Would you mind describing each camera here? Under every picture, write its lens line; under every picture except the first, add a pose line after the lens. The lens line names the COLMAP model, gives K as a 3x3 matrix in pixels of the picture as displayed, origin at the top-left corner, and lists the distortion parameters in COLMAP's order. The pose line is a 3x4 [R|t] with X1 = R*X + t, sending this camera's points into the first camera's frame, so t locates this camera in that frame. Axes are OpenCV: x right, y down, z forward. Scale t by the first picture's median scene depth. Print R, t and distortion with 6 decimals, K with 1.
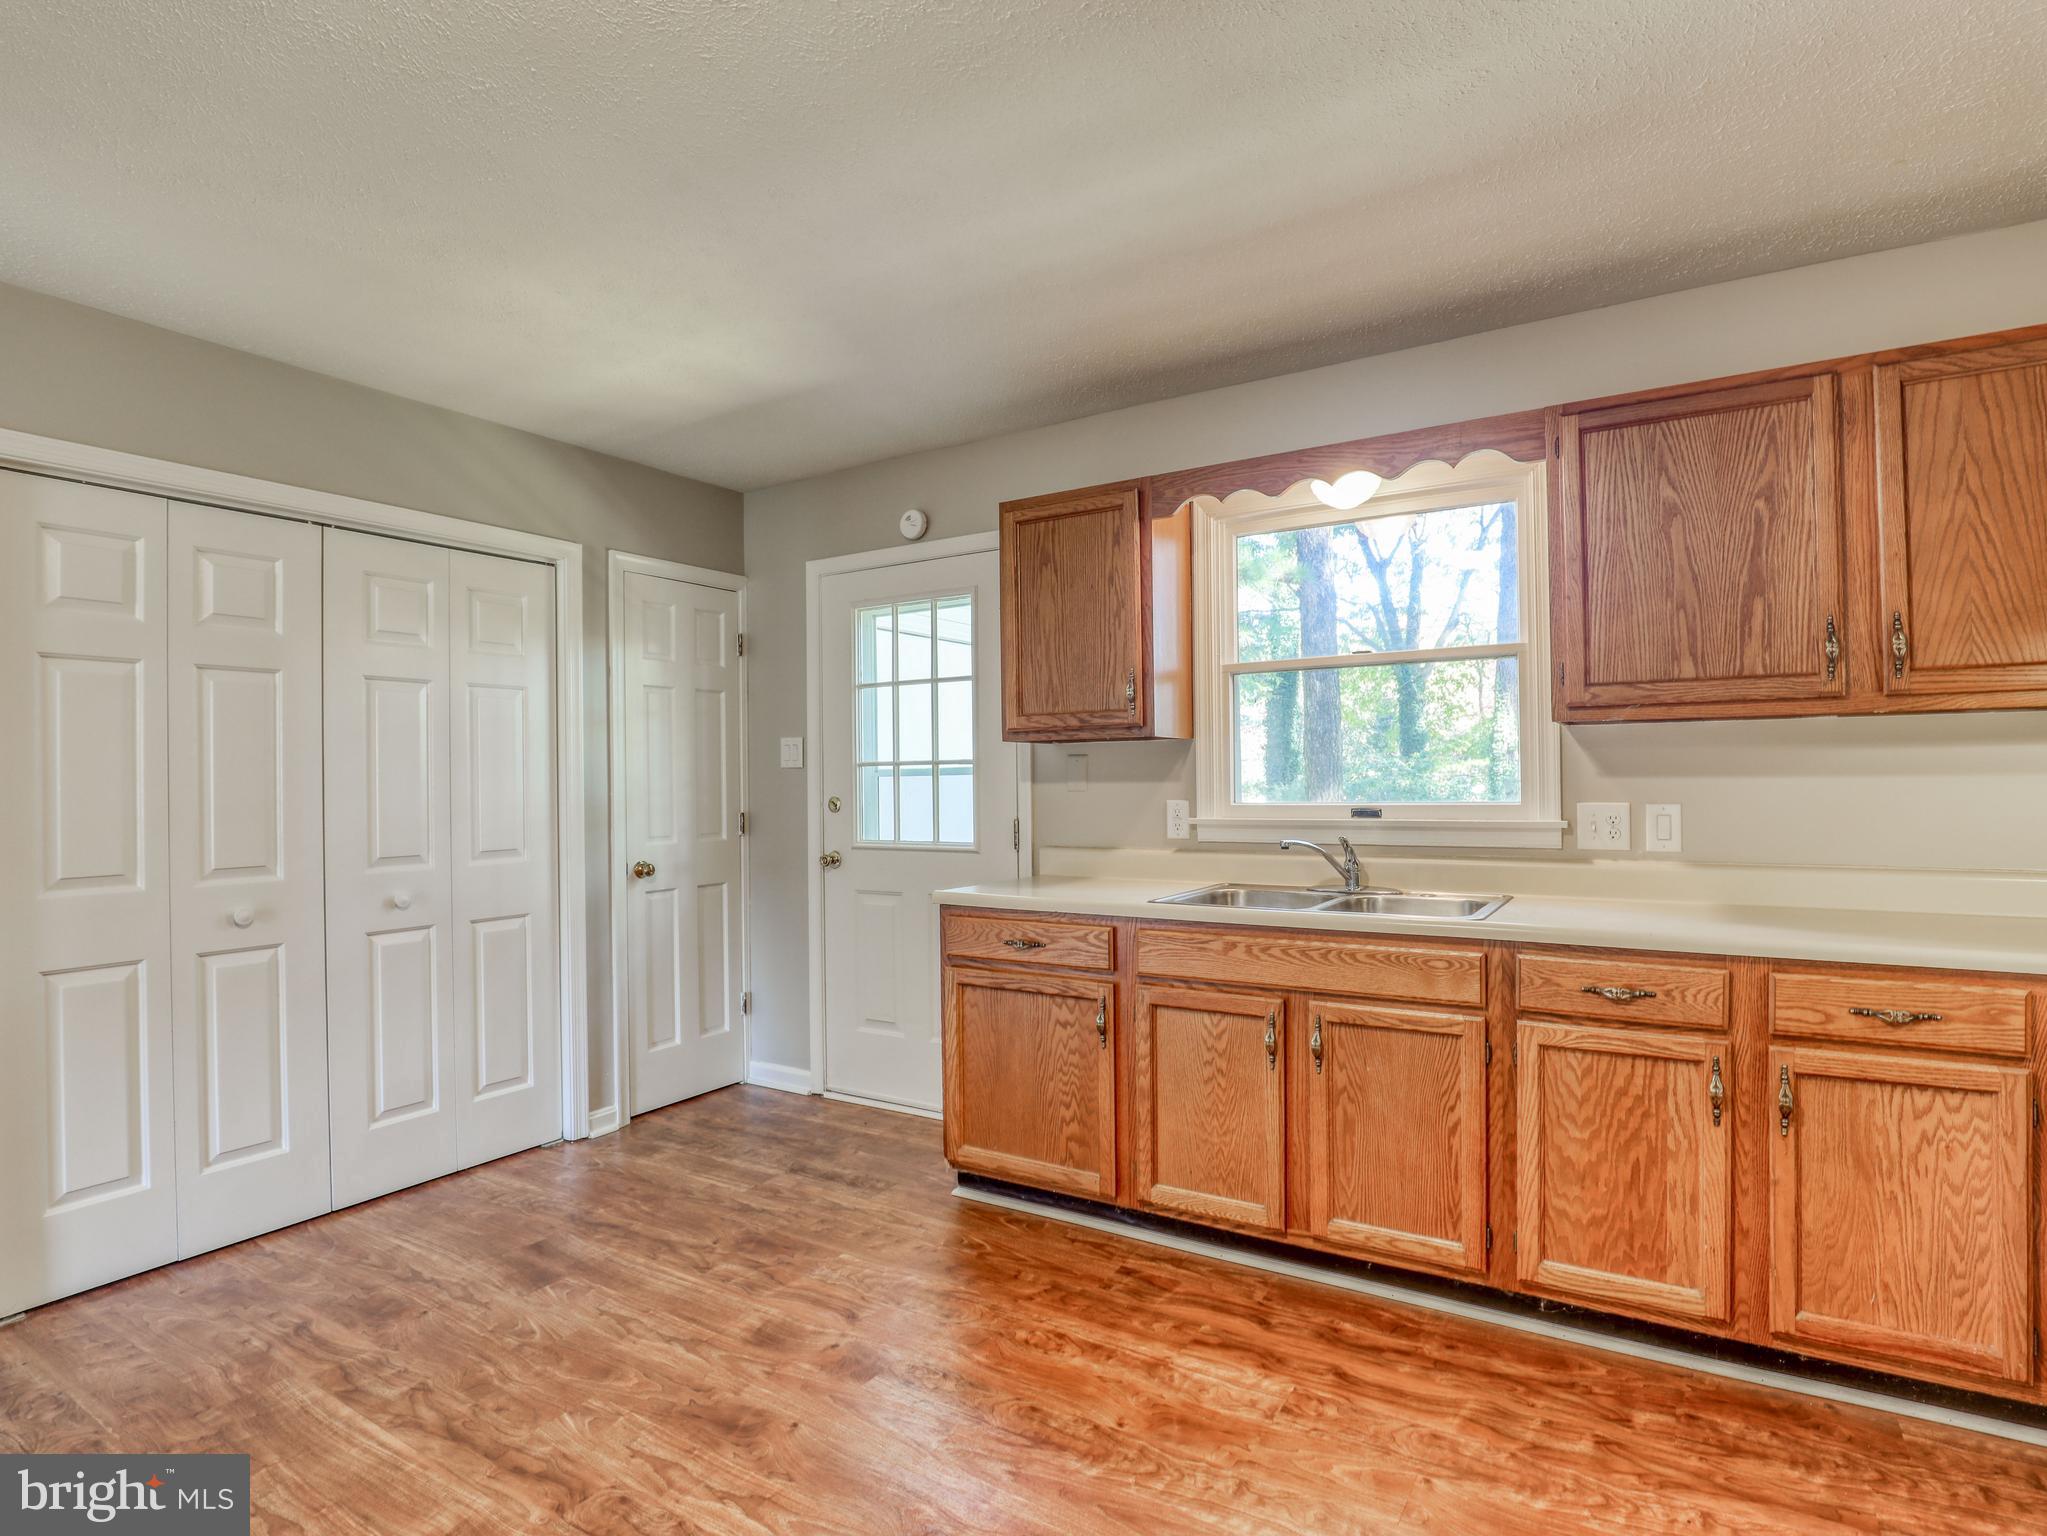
lens RADIAL K [[1056.4, 0, 1036.9], [0, 1056.4, 773.0], [0, 0, 1]] dist [-0.035125, 0.006996]
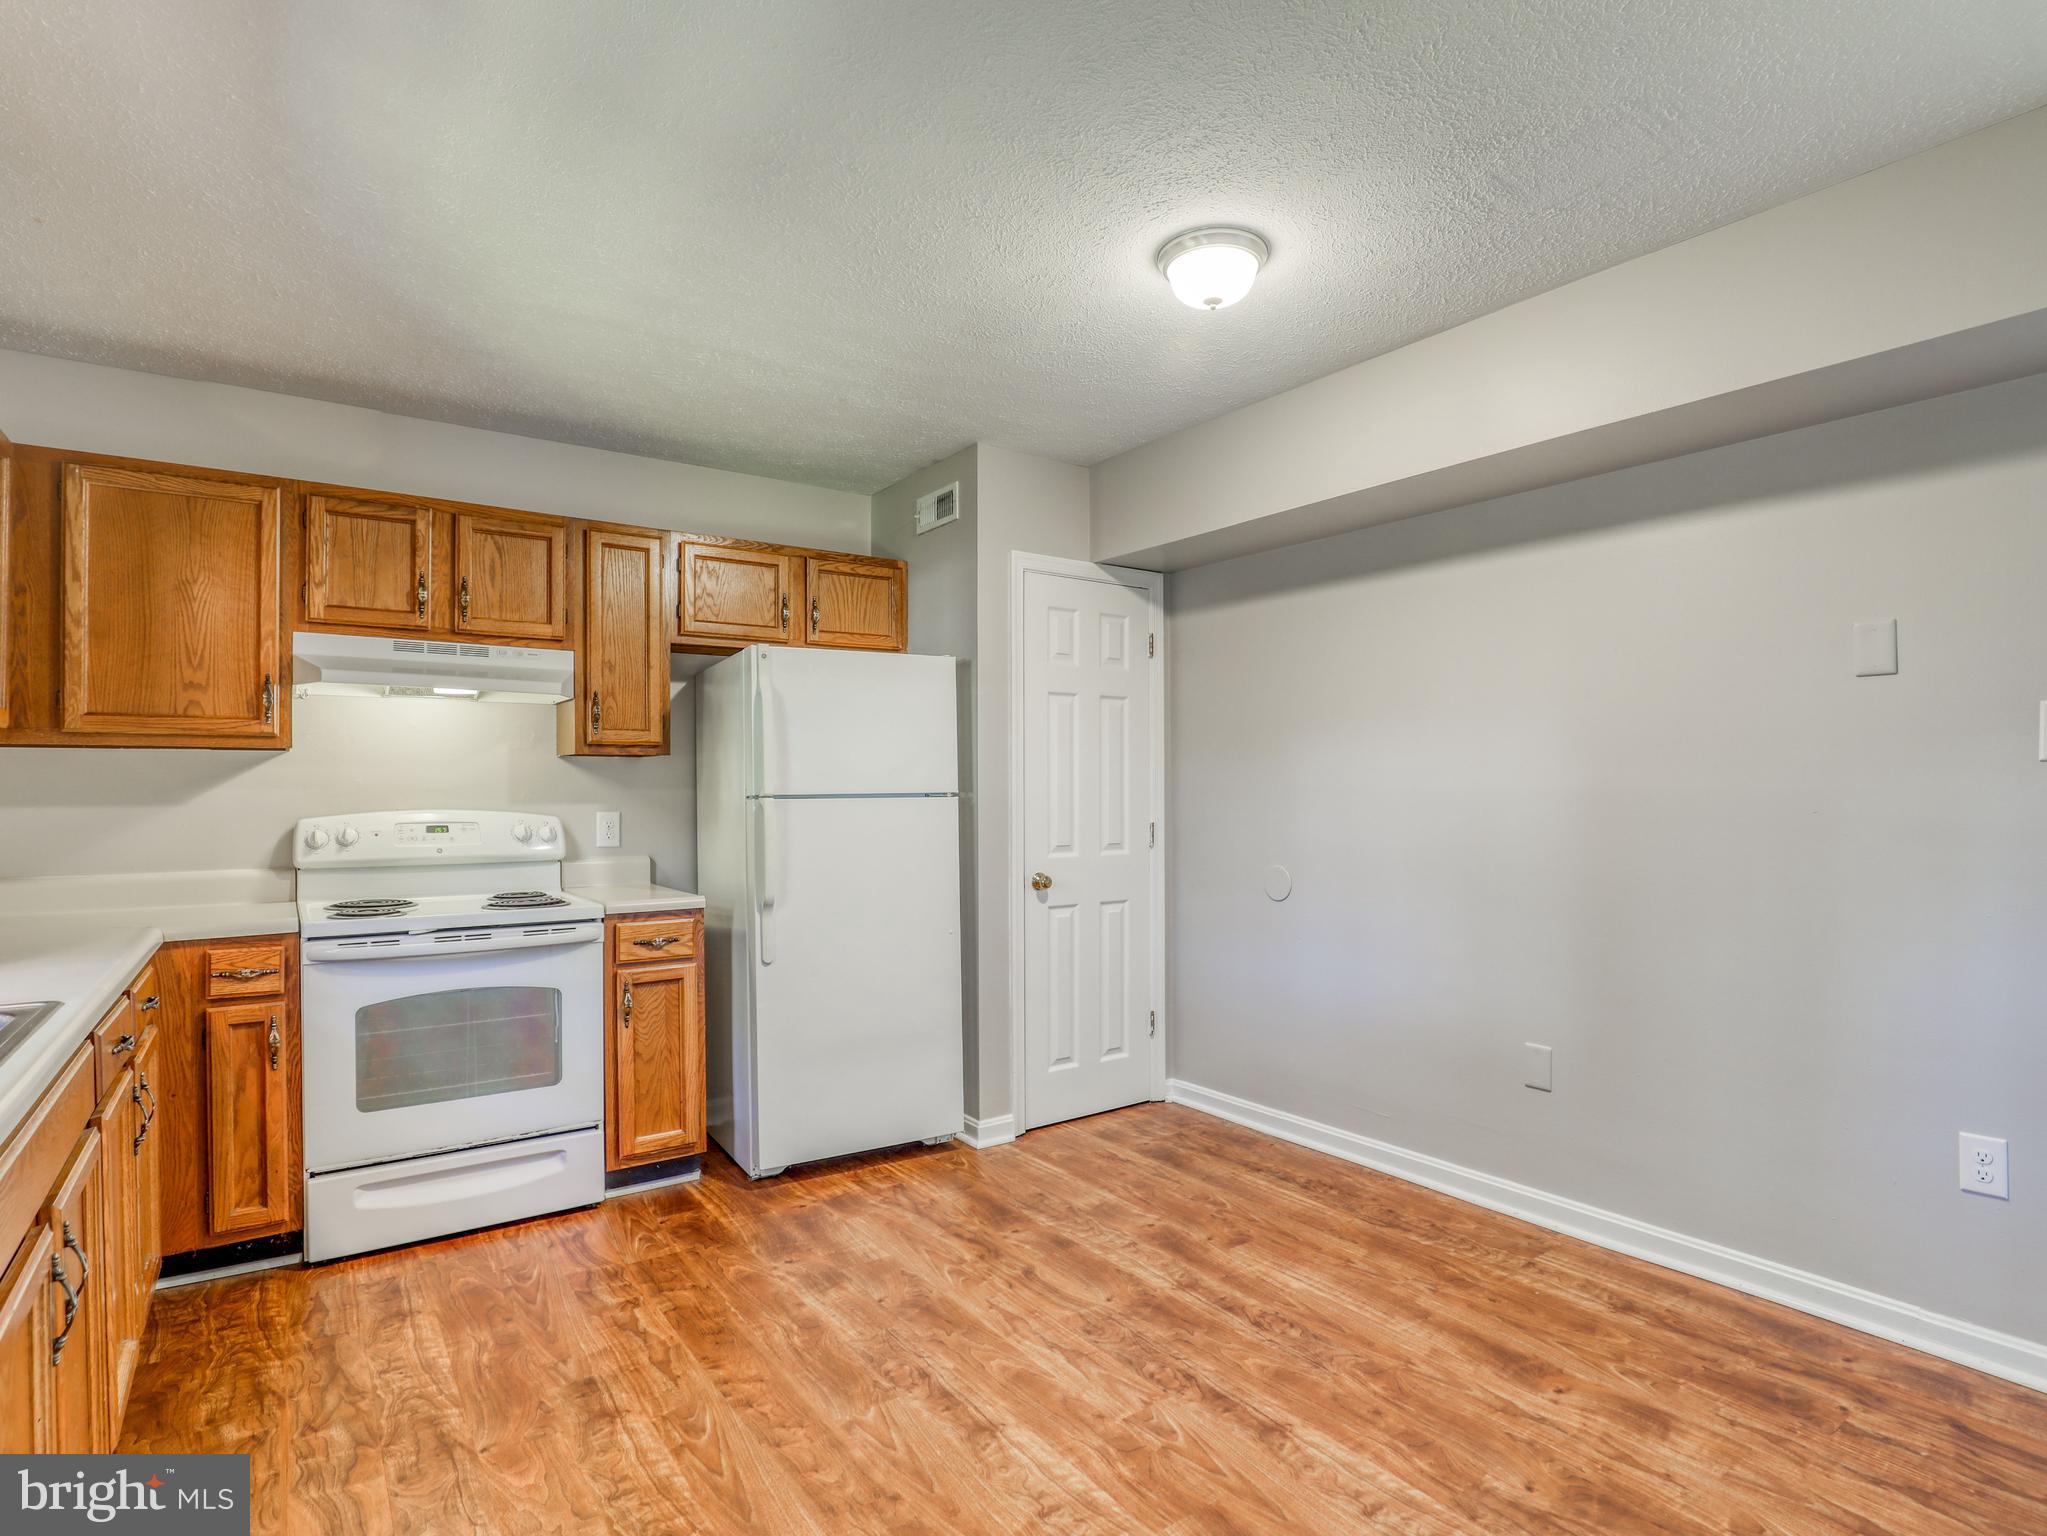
lens RADIAL K [[1061.8, 0, 1042.7], [0, 1061.8, 782.0], [0, 0, 1]] dist [-0.027918, 0.001564]
pose [[-0.926871, 0.018737, 0.374911, -0.399527], [0.014367, 0.999792, -0.014448, 0.011254], [-0.375104, -0.008005, -0.926948, 1.241412]]
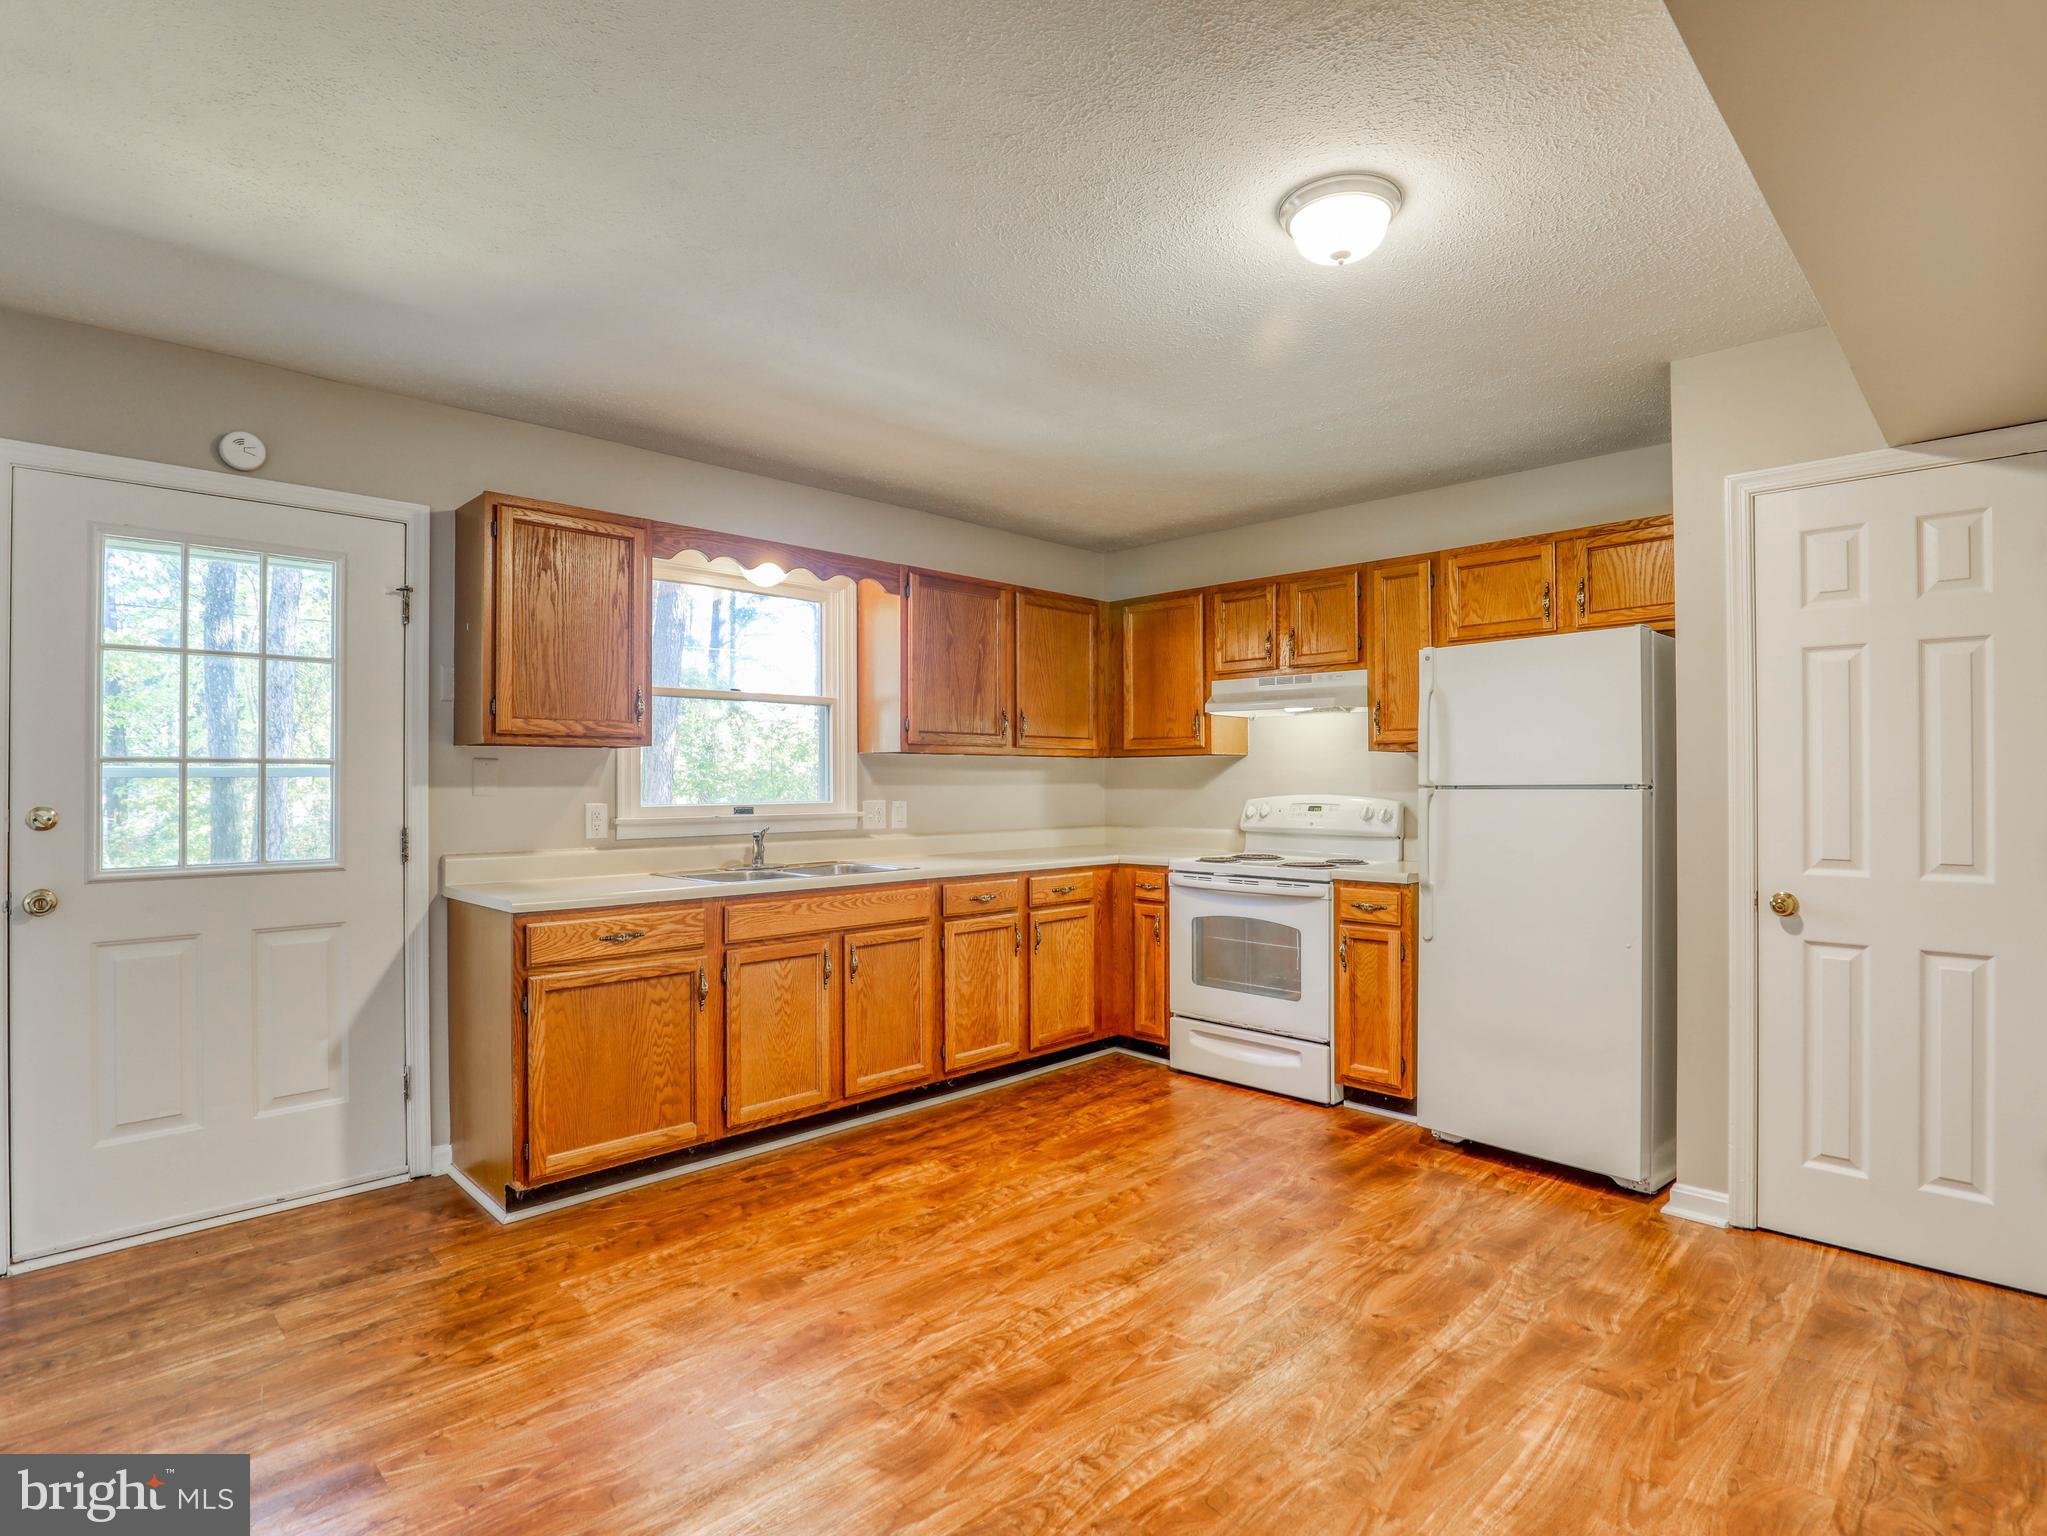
lens RADIAL K [[1056.4, 0, 1036.9], [0, 1056.4, 773.0], [0, 0, 1]] dist [-0.035125, 0.006996]
pose [[0.222539, 0.020657, 0.974705, -1.061170], [-0.004631, 0.999787, -0.020132, 0.017539], [-0.974913, -0.000034, 0.222587, 0.391728]]
